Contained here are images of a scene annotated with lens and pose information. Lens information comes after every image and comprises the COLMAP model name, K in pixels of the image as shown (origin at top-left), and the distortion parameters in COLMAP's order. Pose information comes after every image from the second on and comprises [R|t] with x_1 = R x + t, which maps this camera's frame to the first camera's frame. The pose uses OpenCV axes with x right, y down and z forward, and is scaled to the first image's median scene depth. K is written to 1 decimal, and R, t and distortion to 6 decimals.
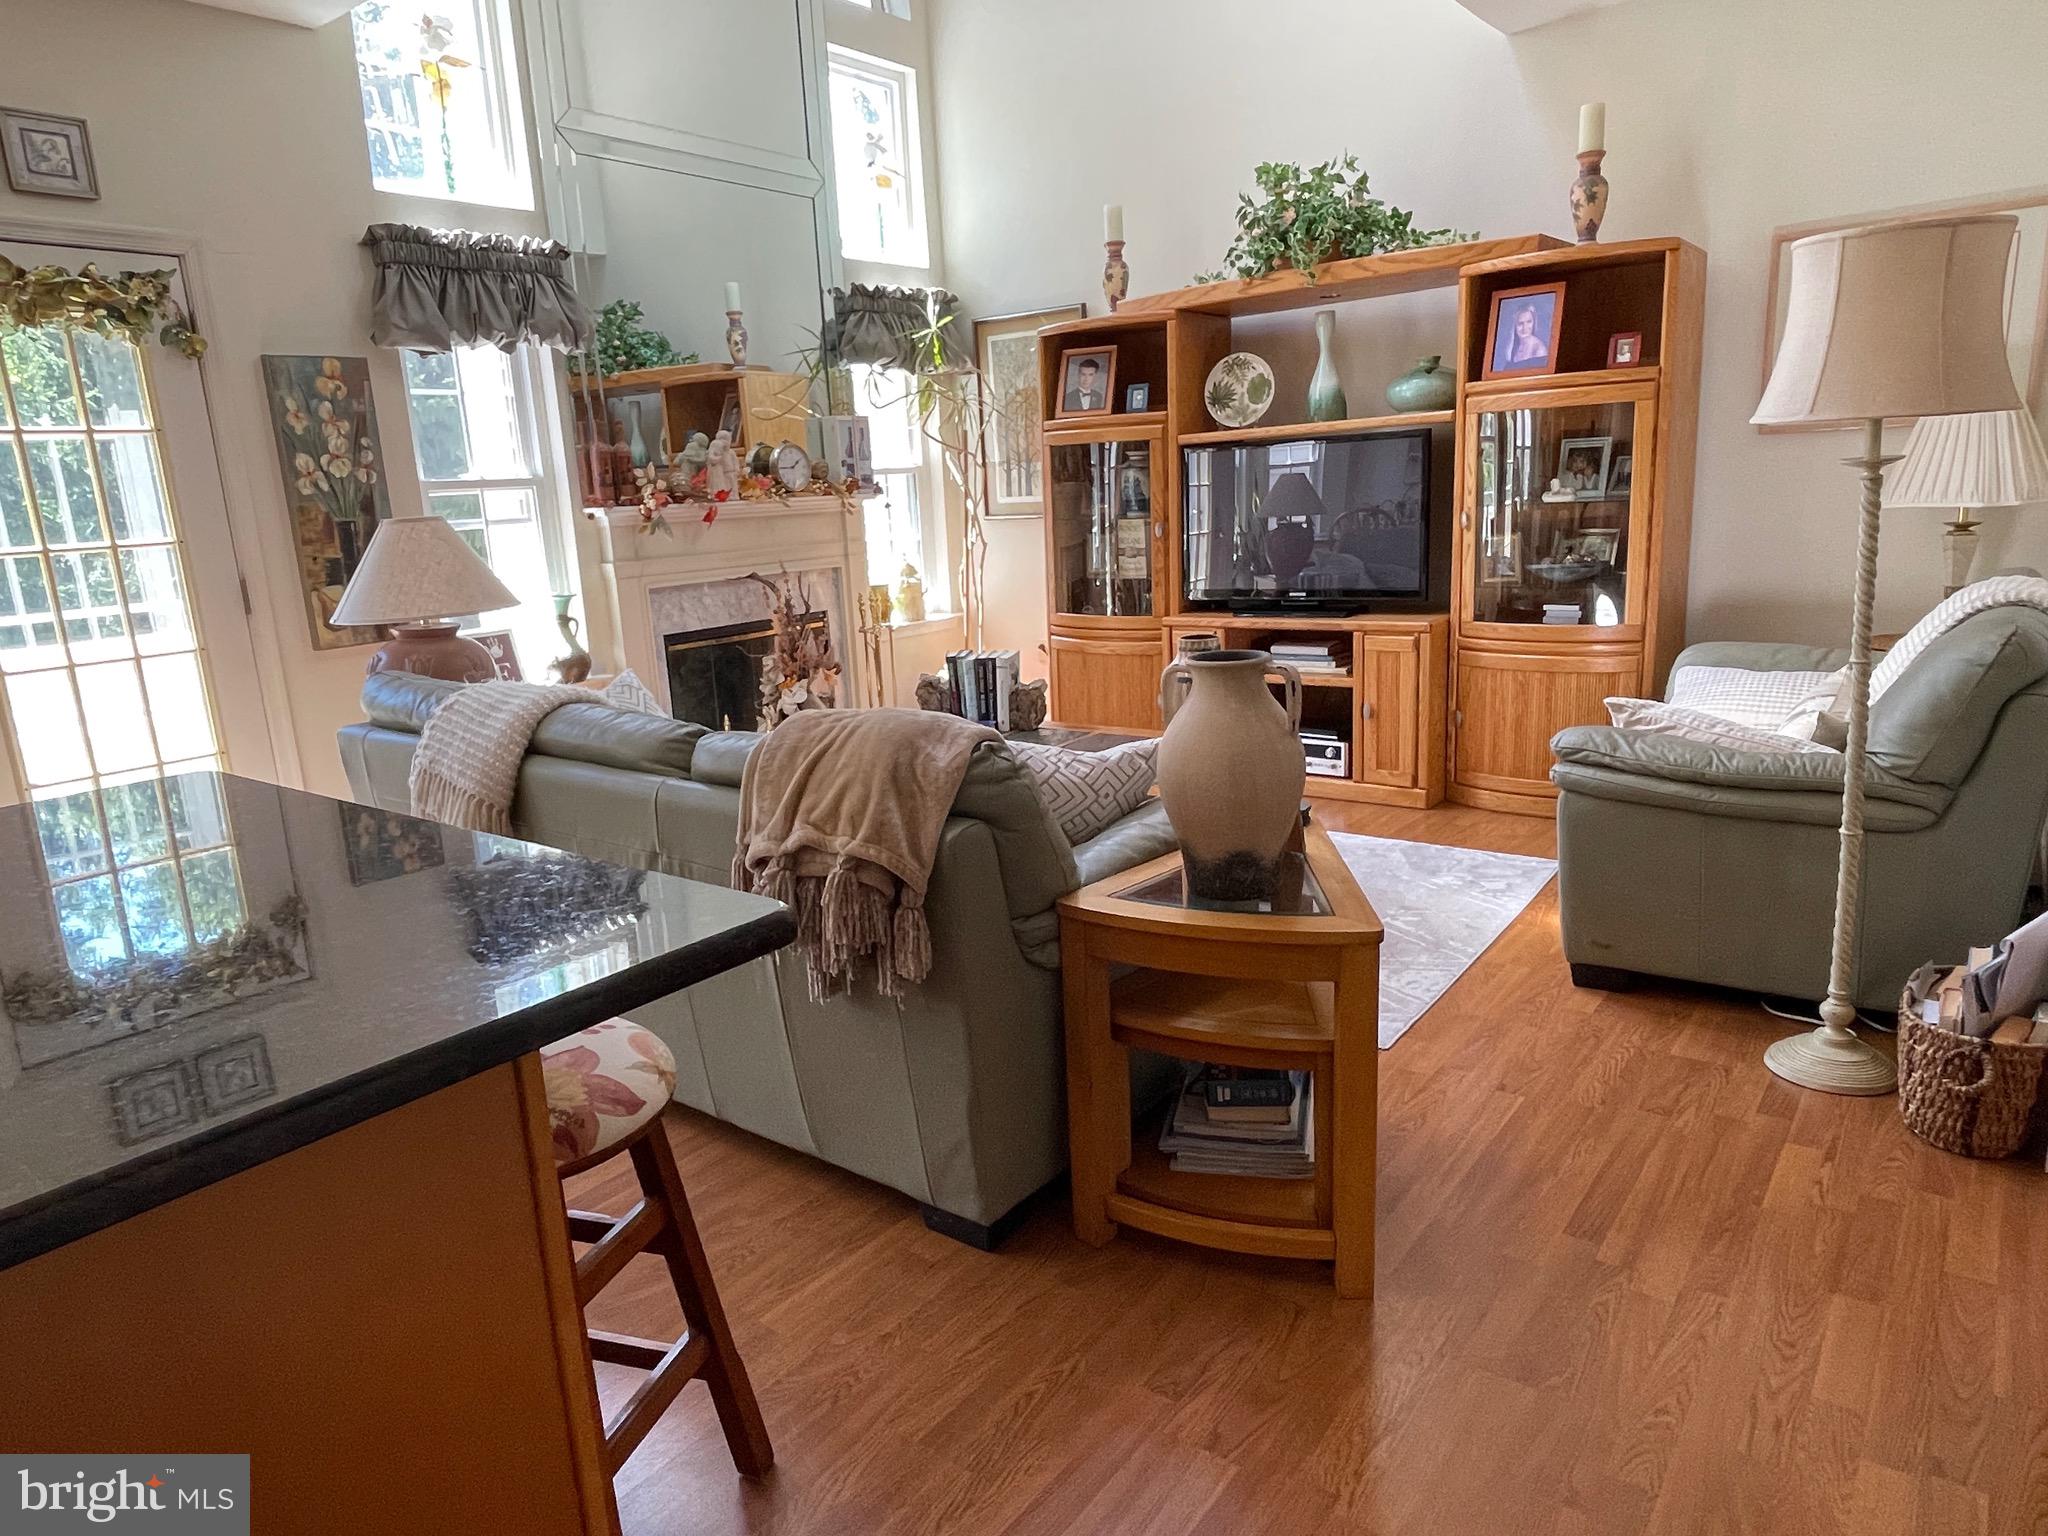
lens RADIAL K [[1247.6, 0, 1023.2], [0, 1247.6, 758.9], [0, 0, 1]] dist [0.024903, -0.038197]
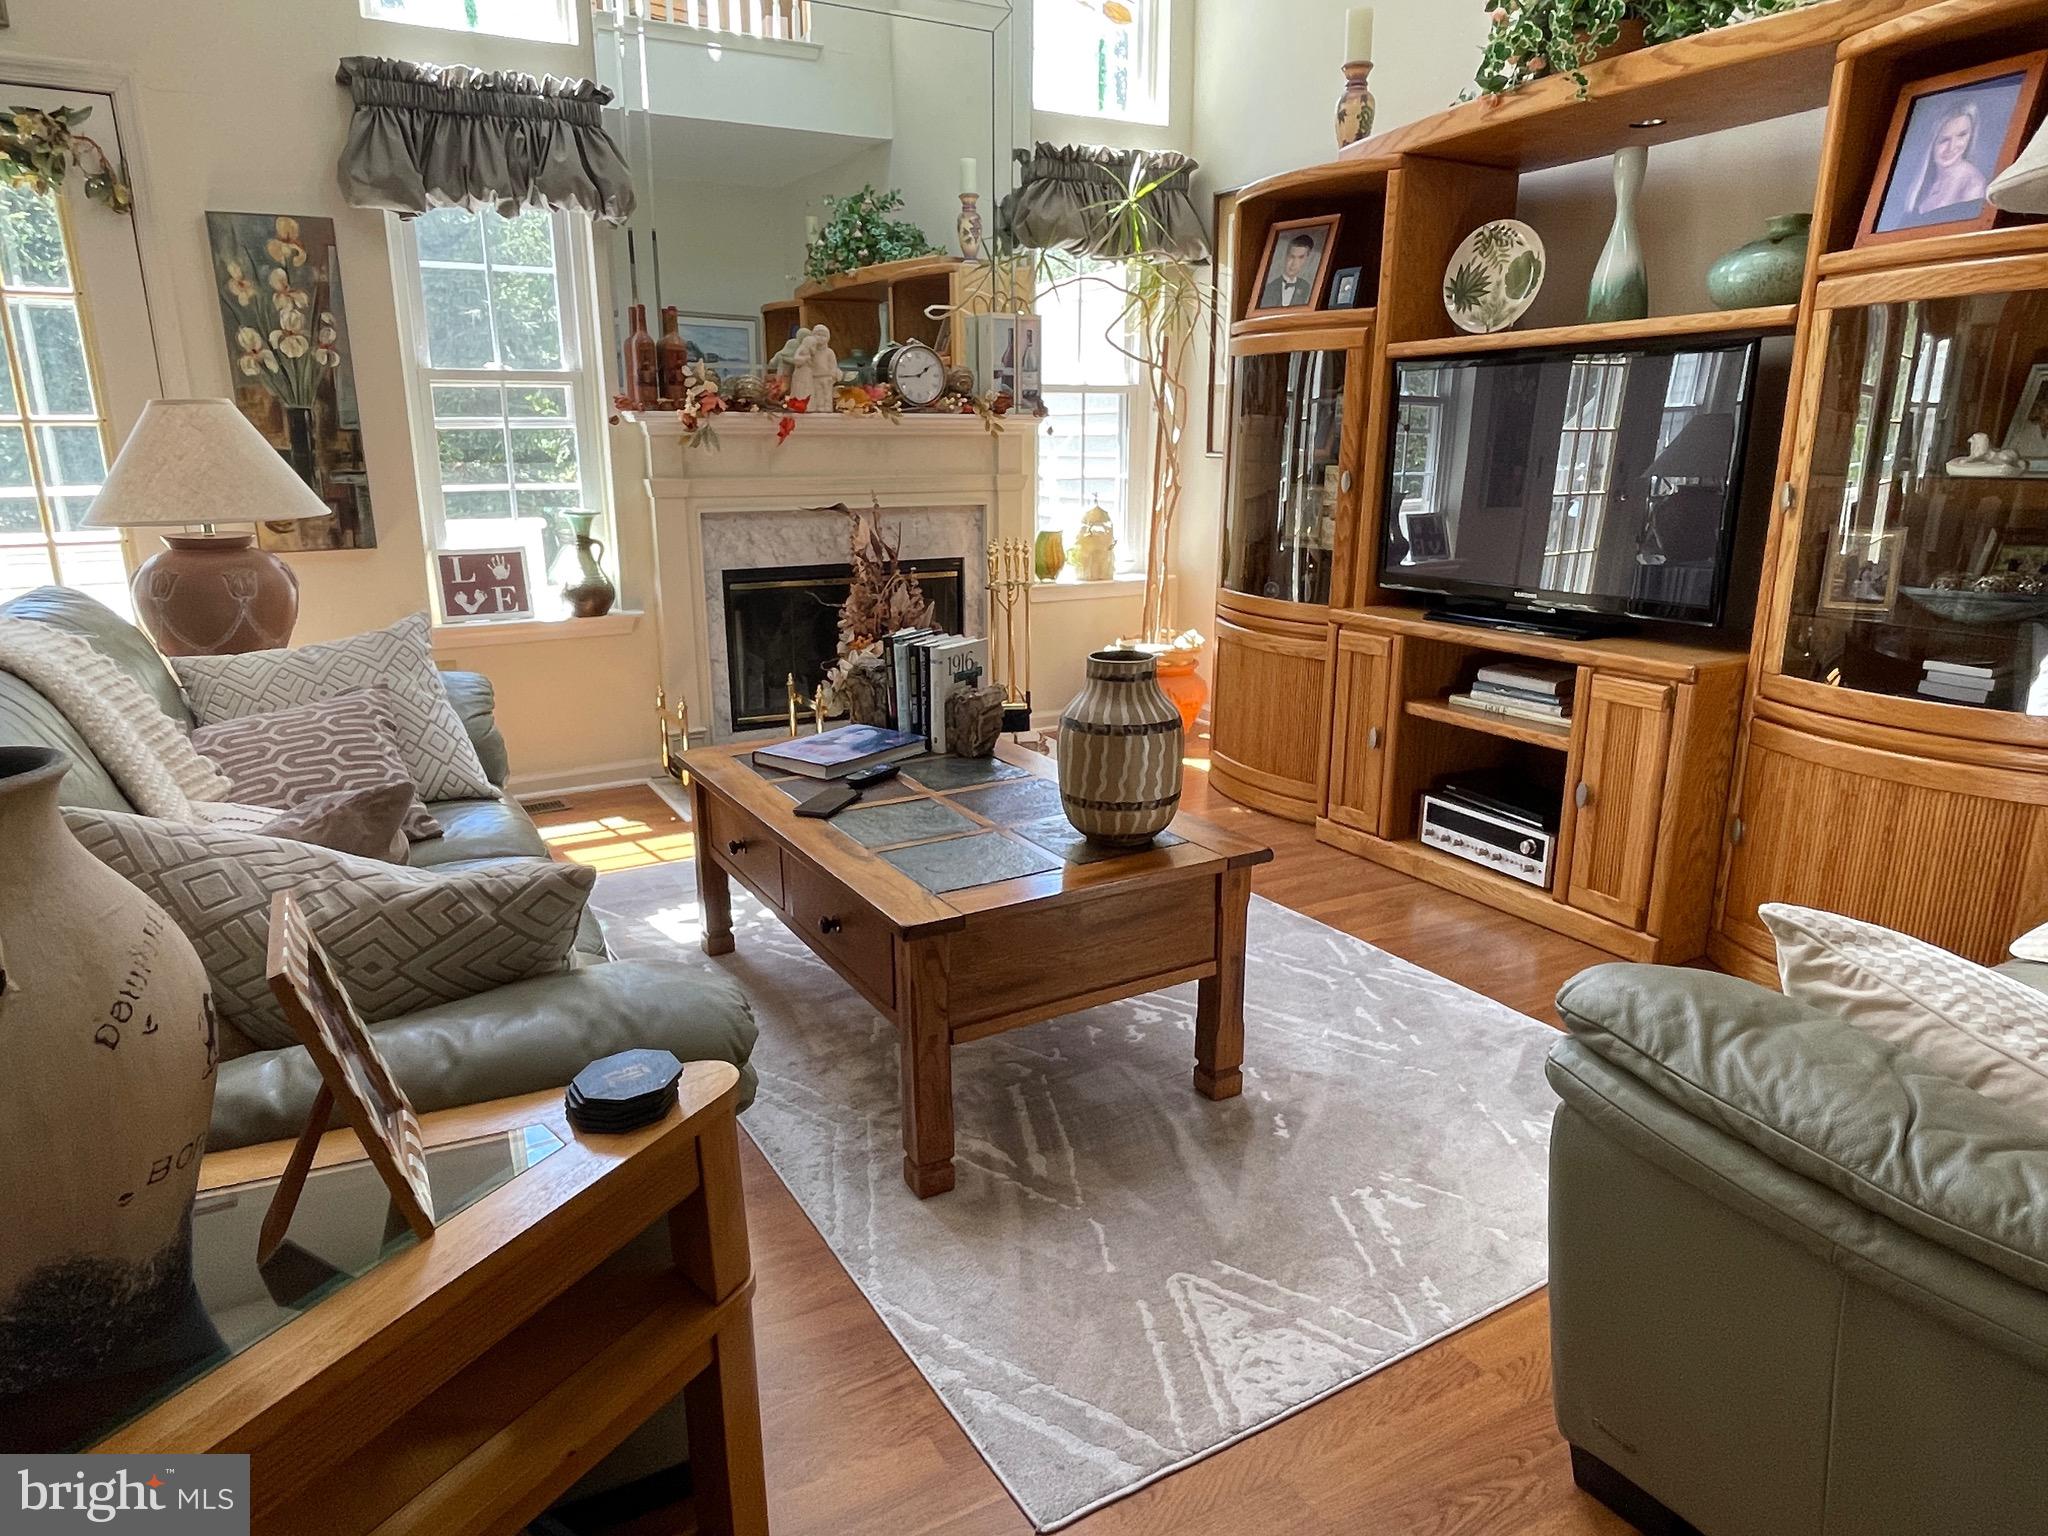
lens RADIAL K [[1262.7, 0, 1024.0], [0, 1262.7, 768.0], [0, 0, 1]] dist [-0.001536, -0.004199]
pose [[0.919905, 0.147628, -0.363291, 0.237994], [-0.129038, 0.988794, 0.075067, -0.060689], [0.370302, -0.022177, 0.928647, 0.302168]]
